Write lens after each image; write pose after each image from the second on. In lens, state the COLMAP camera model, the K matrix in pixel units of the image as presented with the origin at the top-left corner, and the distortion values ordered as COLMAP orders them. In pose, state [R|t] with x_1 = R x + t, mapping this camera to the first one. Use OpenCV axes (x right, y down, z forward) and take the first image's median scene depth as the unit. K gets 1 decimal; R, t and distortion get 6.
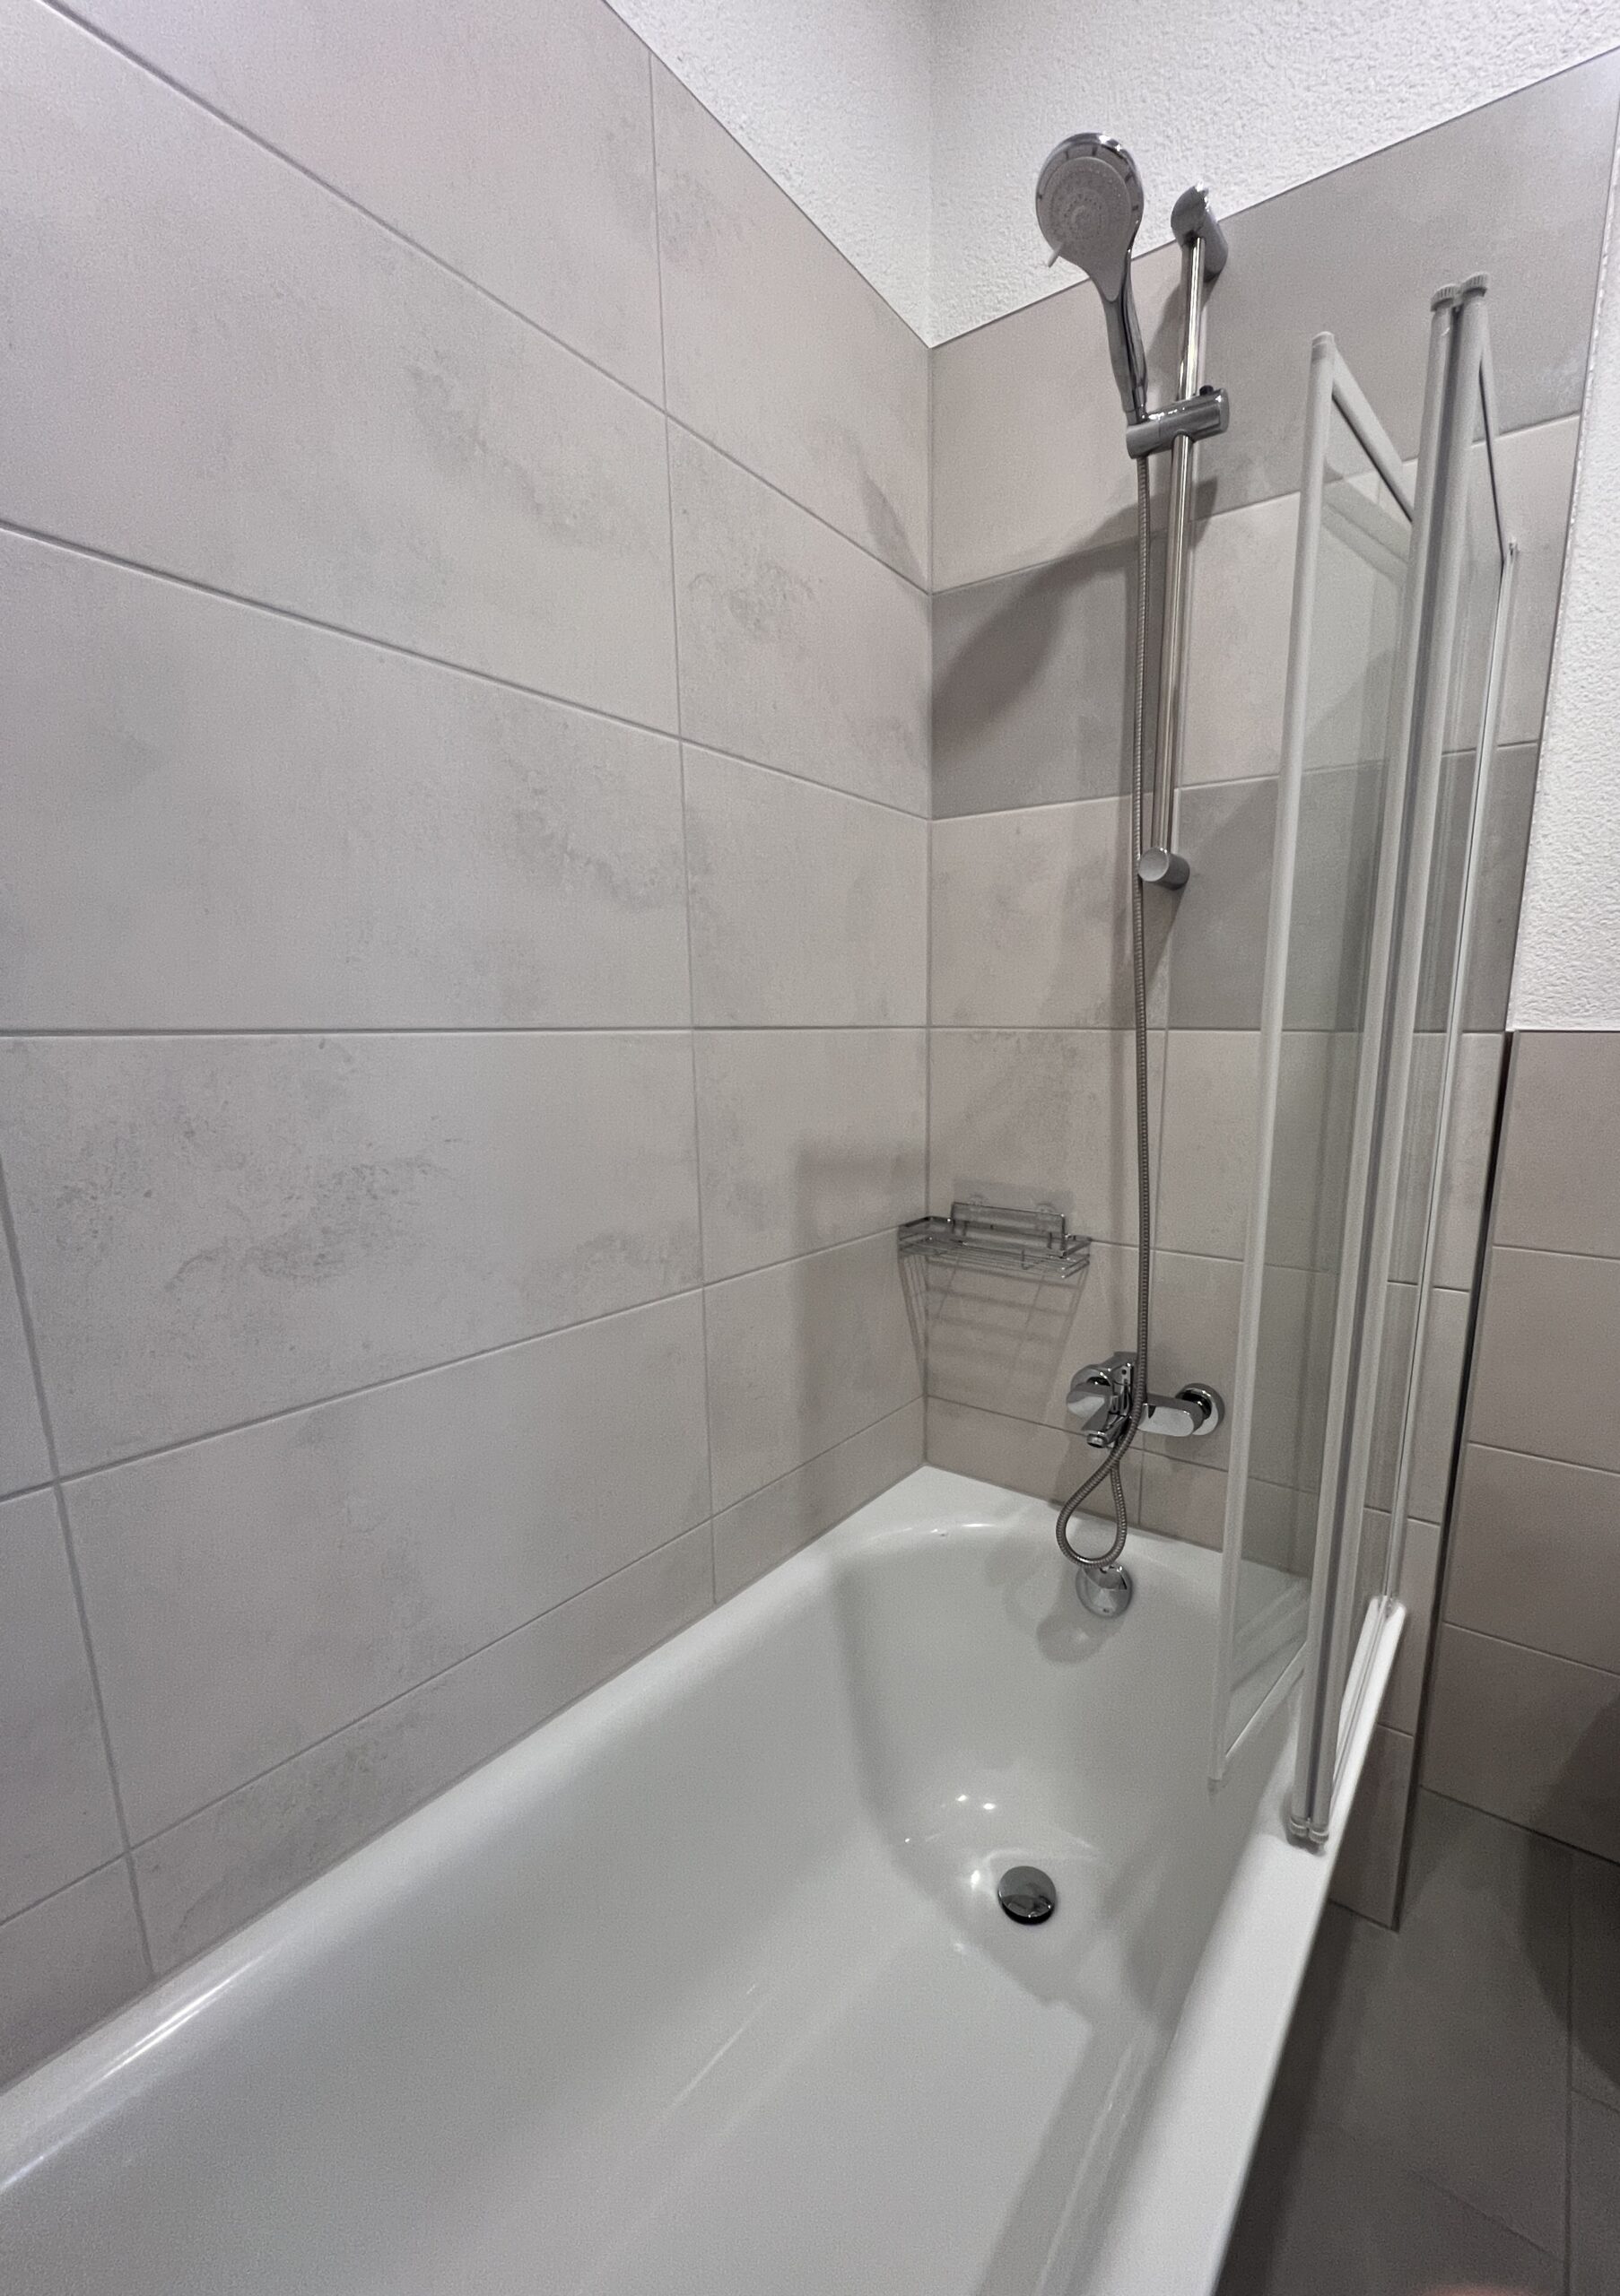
lens RADIAL K [[962.1, 0, 897.1], [0, 962.1, 1211.3], [0, 0, 1]] dist [-0.000049, 0.000381]
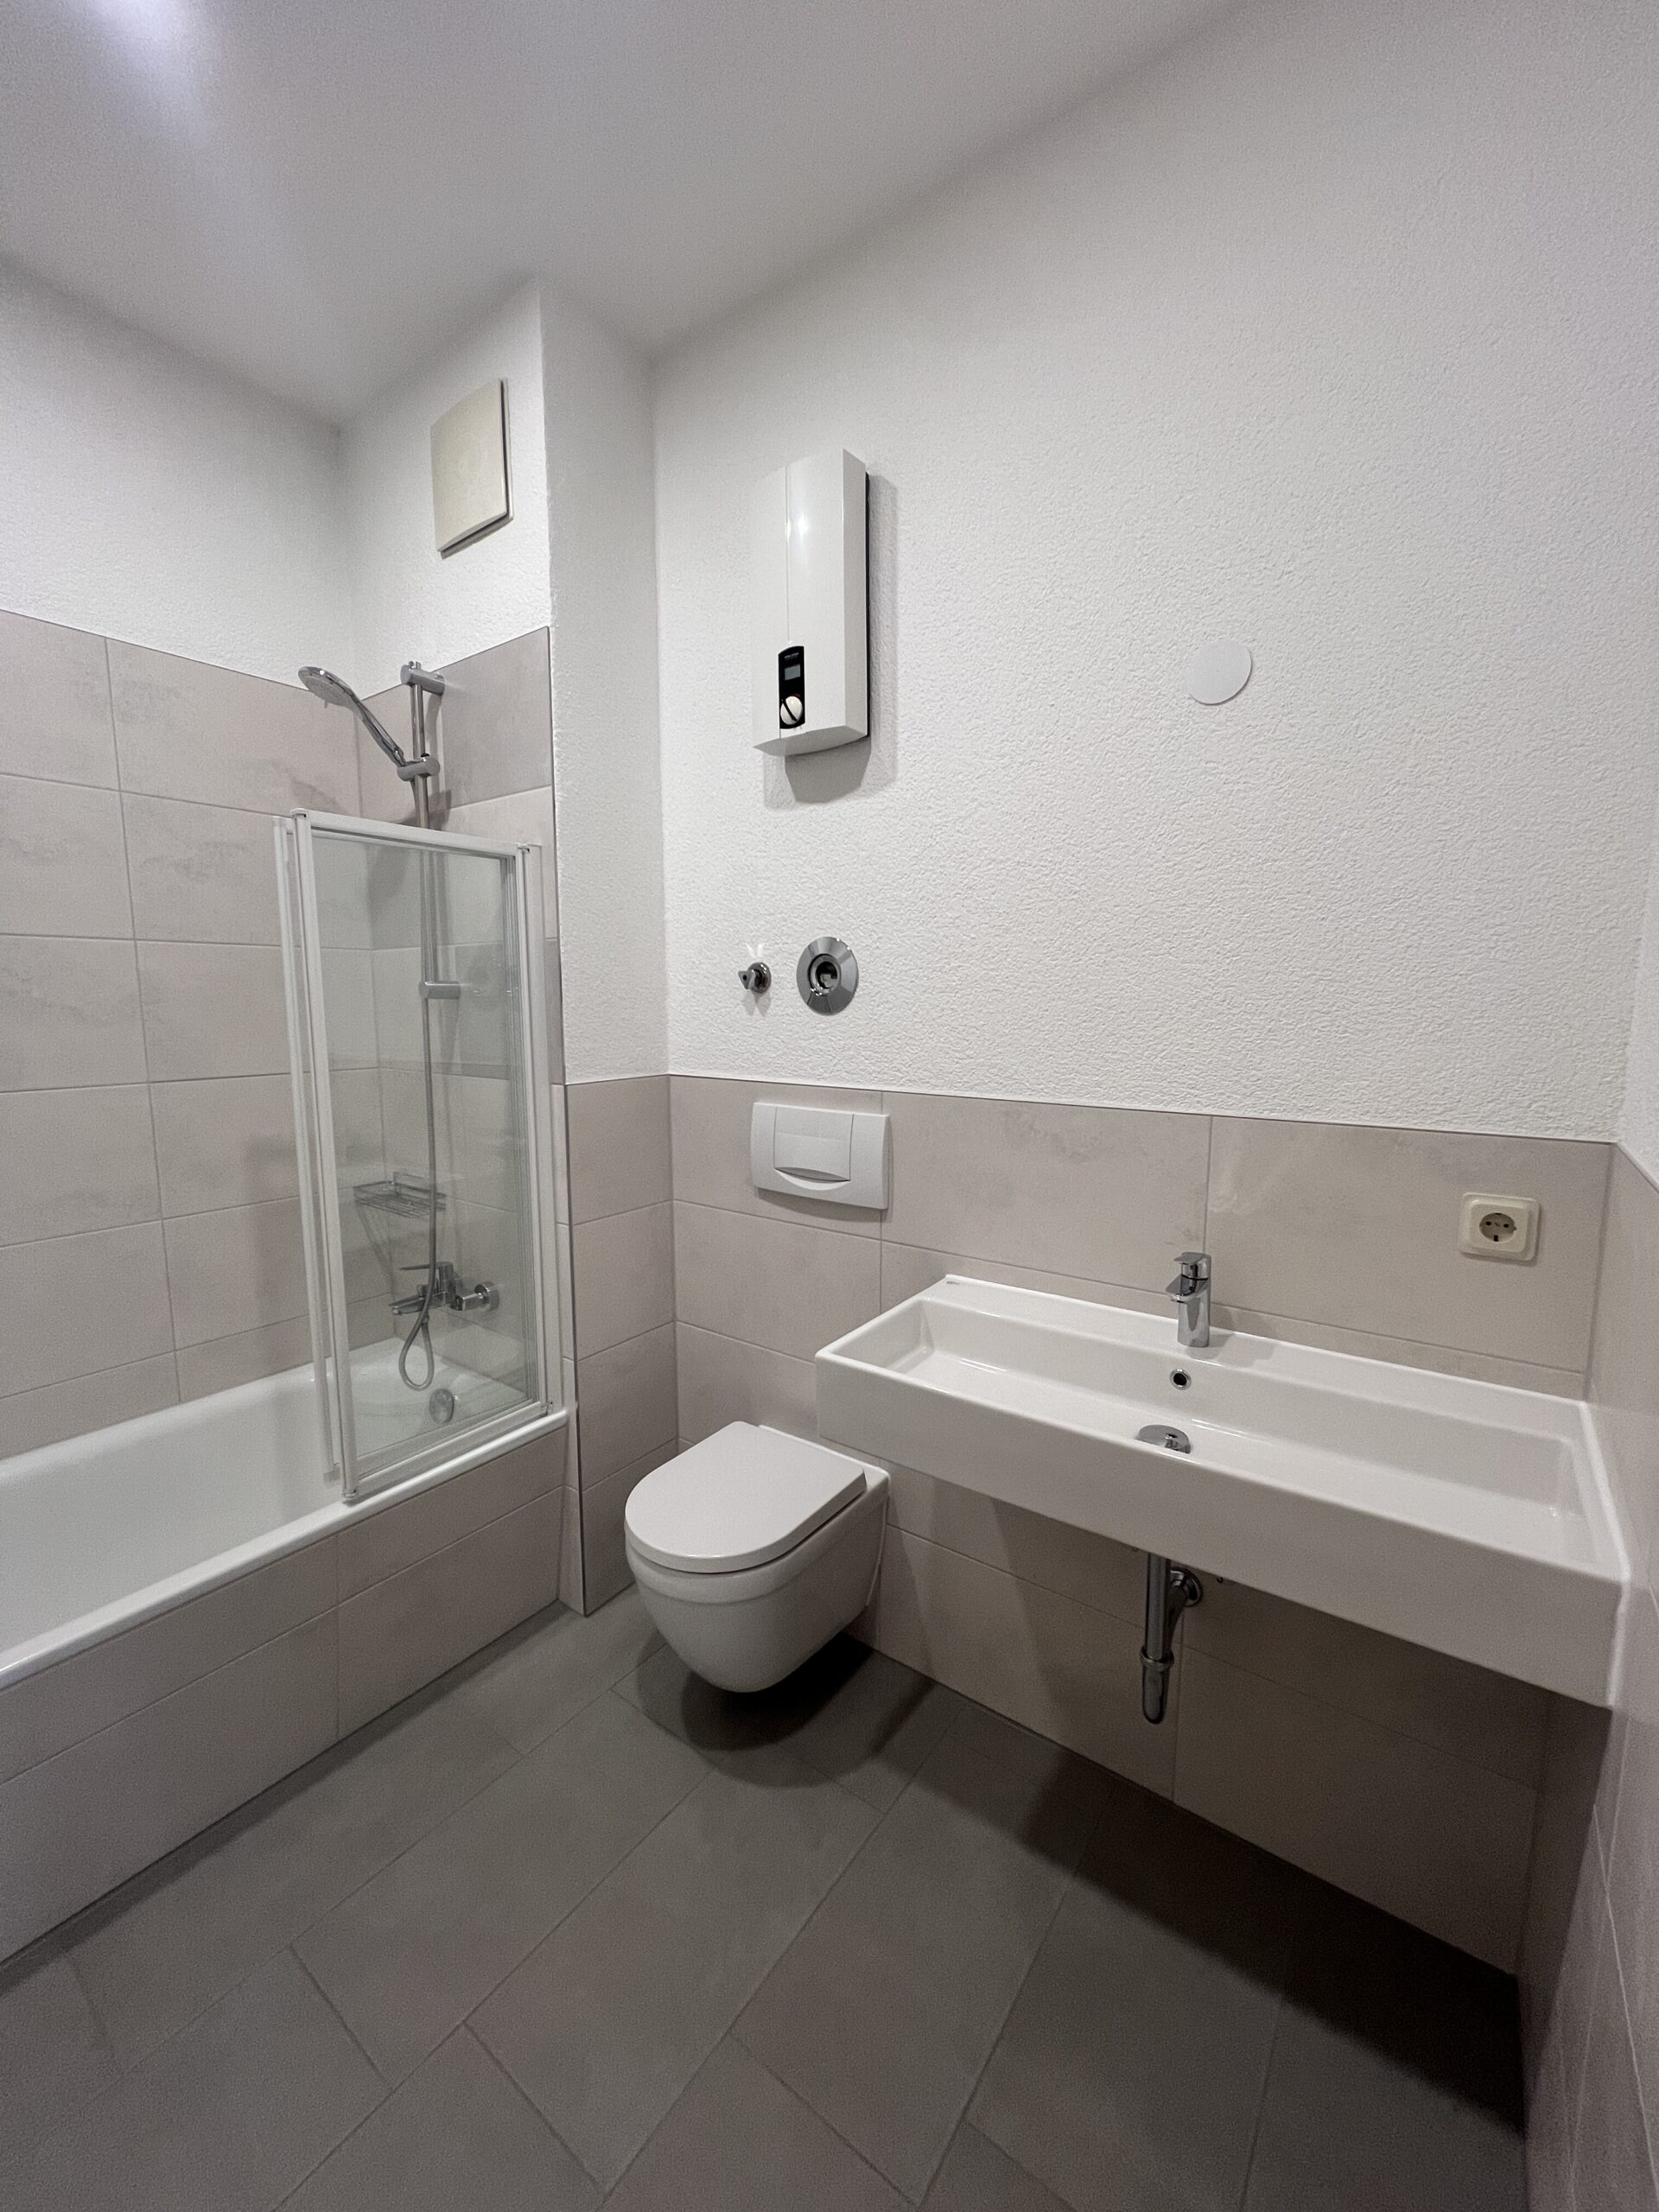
lens RADIAL K [[884.0, 0, 833.6], [0, 884.0, 1101.6], [0, 0, 1]] dist [-0.002566, 0.000275]
pose [[0.999001, -0.000269, -0.044679, 1.088792], [-0.003175, 0.997026, -0.077005, -0.019413], [0.044567, 0.077070, 0.996029, -0.607757]]
